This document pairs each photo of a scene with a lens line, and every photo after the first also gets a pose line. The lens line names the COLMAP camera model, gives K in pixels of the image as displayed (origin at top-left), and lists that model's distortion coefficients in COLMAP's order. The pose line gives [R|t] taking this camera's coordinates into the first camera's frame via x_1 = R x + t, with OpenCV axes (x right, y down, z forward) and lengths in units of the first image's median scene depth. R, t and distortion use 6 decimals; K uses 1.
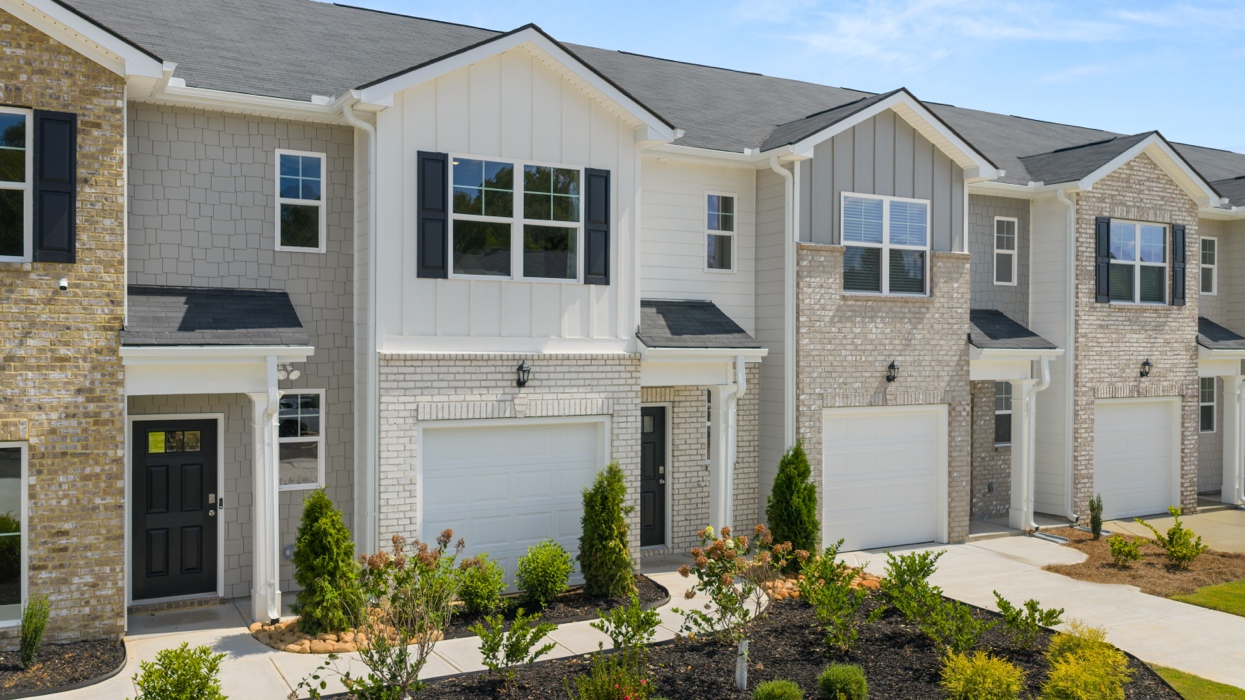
lens RADIAL K [[1035.5, 0, 625.6], [0, 1035.5, 354.7], [0, 0, 1]] dist [0.039115, -0.059365]
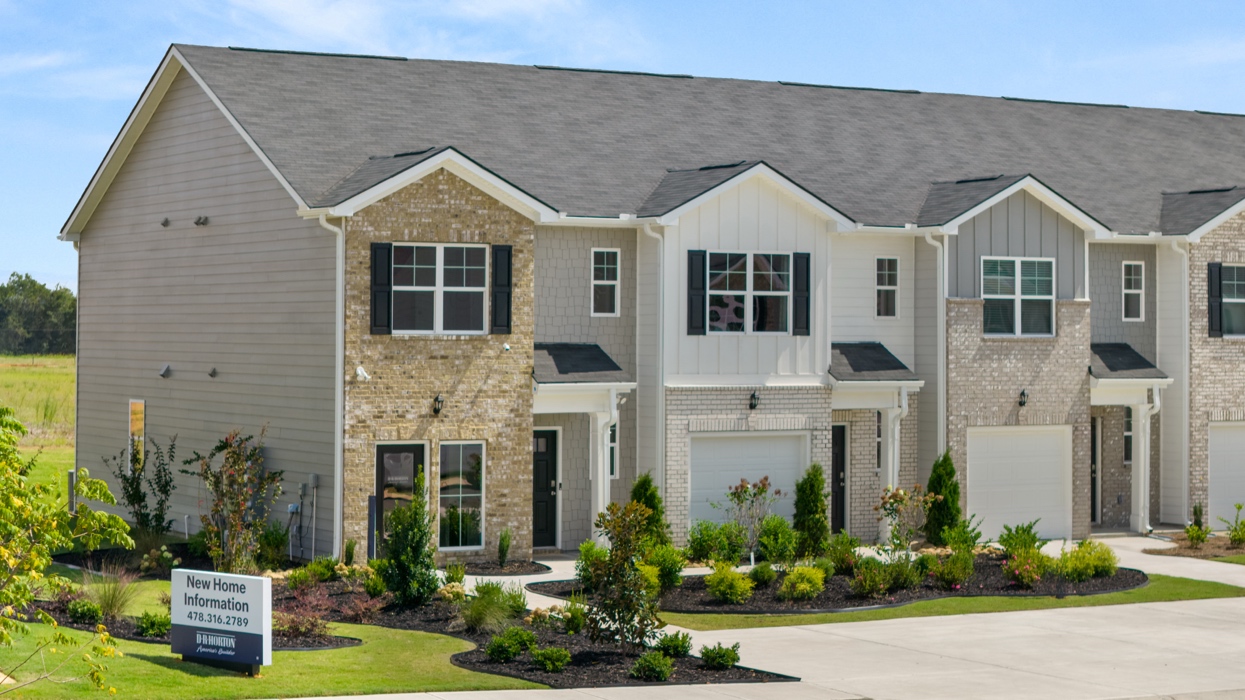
lens RADIAL K [[2491.2, 0, 678.1], [0, 2491.2, 219.1], [0, 0, 1]] dist [-0.048383, 0.132606]
pose [[0.999524, 0.003190, 0.030674, -0.264588], [-0.001609, 0.998675, -0.051426, -0.046511], [-0.030797, 0.051352, 0.998206, -2.093638]]
